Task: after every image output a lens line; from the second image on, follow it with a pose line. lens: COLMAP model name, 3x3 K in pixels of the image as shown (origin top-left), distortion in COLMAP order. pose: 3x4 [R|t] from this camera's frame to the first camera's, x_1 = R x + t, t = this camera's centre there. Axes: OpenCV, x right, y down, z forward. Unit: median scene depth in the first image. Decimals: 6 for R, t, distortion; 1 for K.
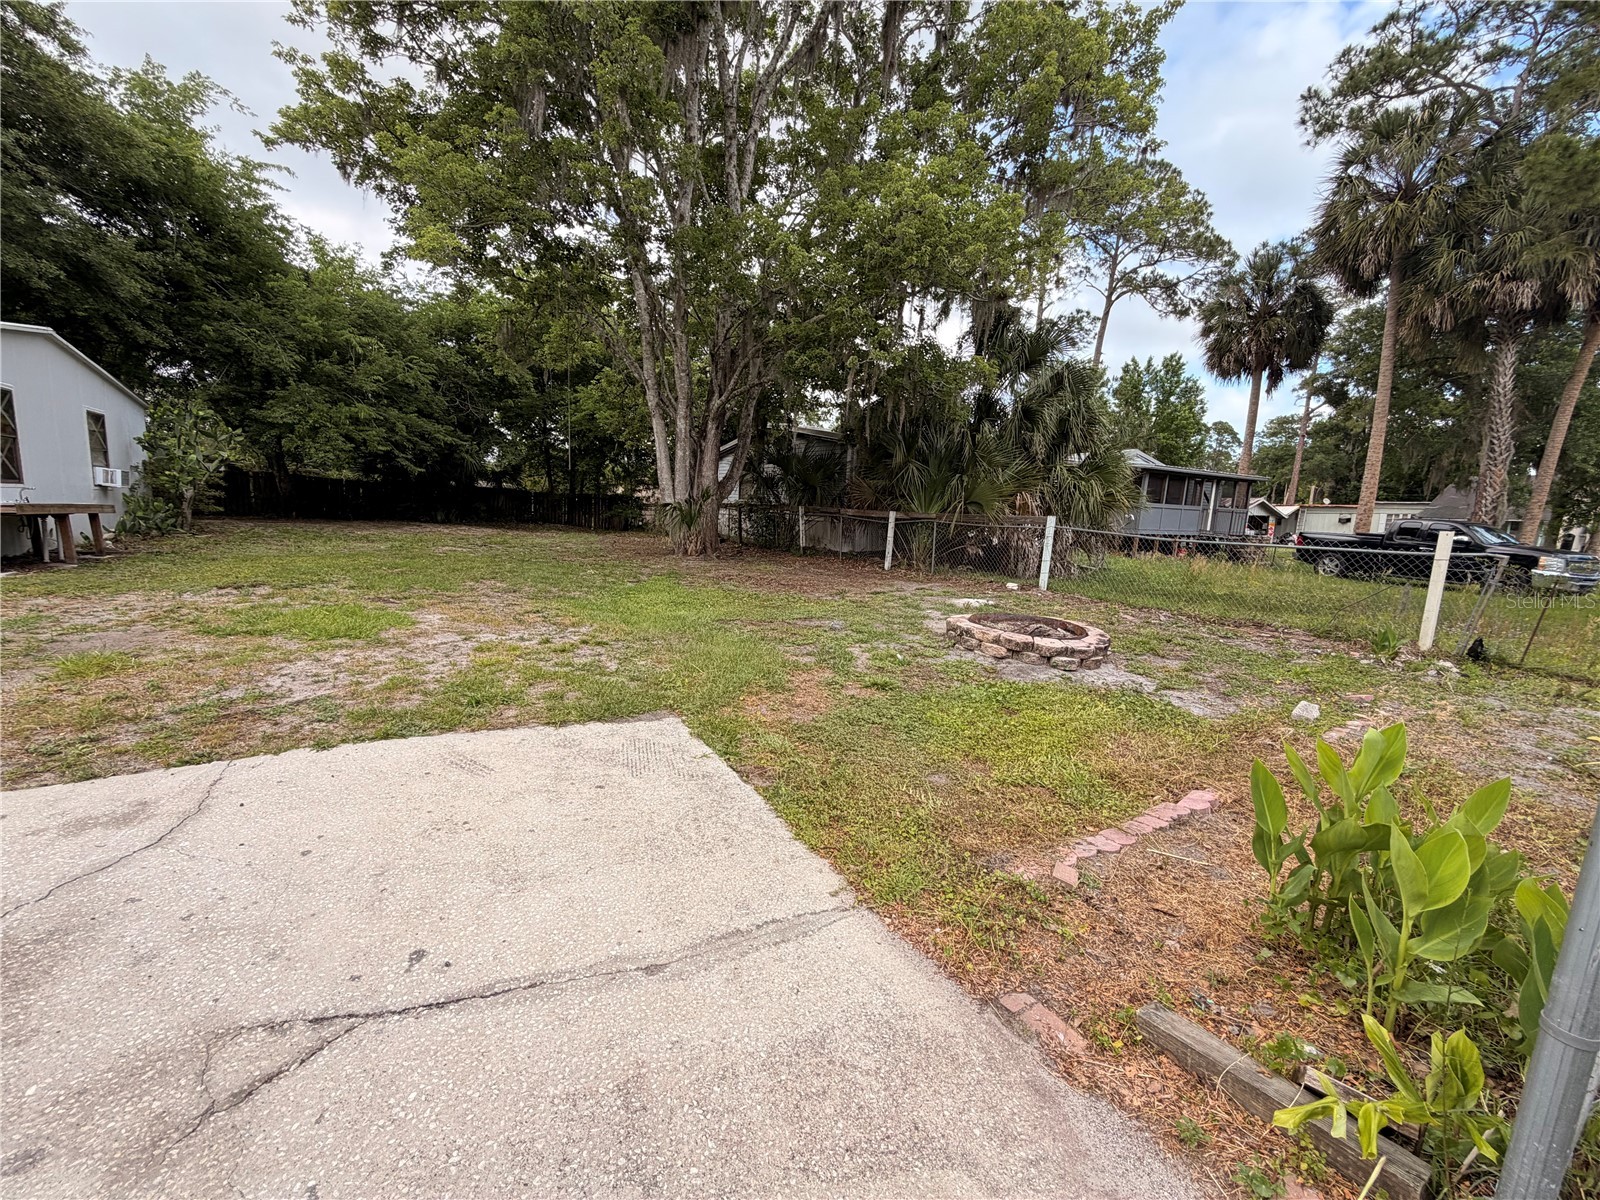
lens RADIAL K [[637.4, 0, 800.4], [0, 637.4, 600.4], [0, 0, 1]] dist [0.001214, -0.000120]
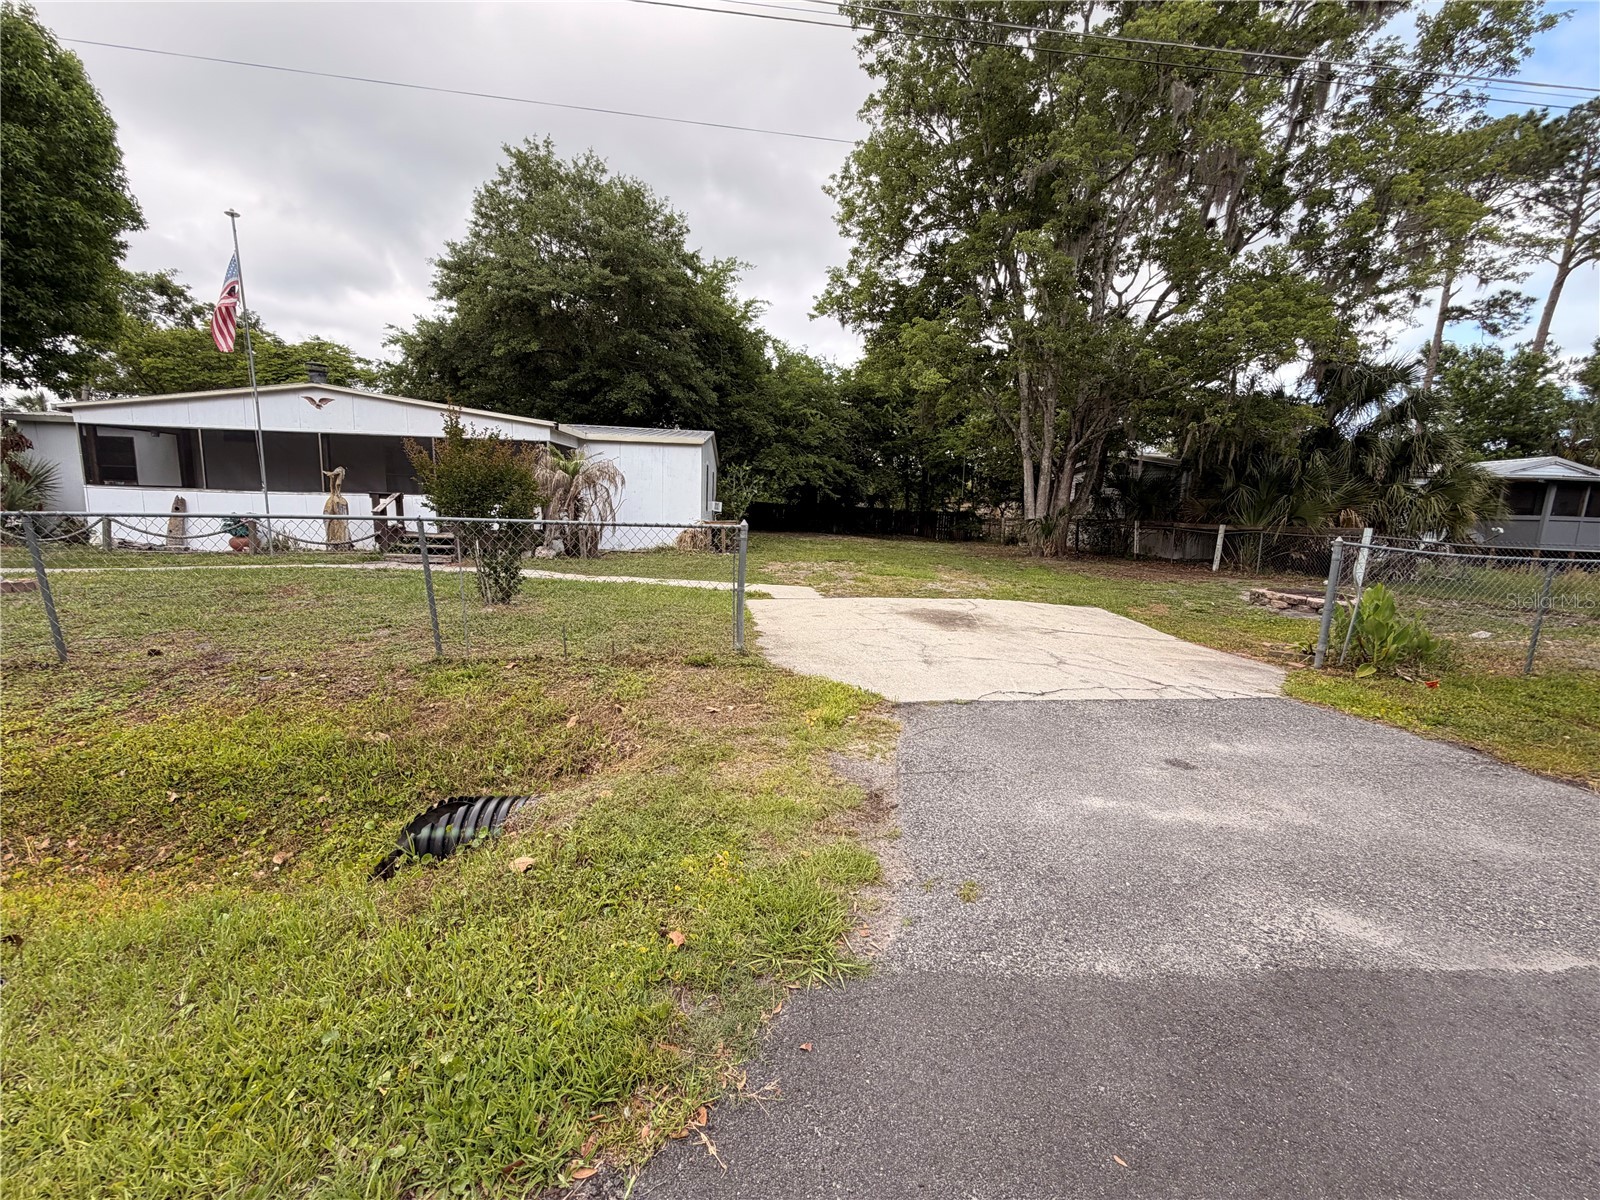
lens RADIAL K [[637.4, 0, 797.8], [0, 637.4, 599.0], [0, 0, 1]] dist [0.001214, -0.000120]
pose [[0.896596, 0.050823, -0.439923, -0.039937], [-0.062031, 0.998012, -0.011127, 0.063654], [0.438483, 0.037265, 0.897966, -0.431902]]
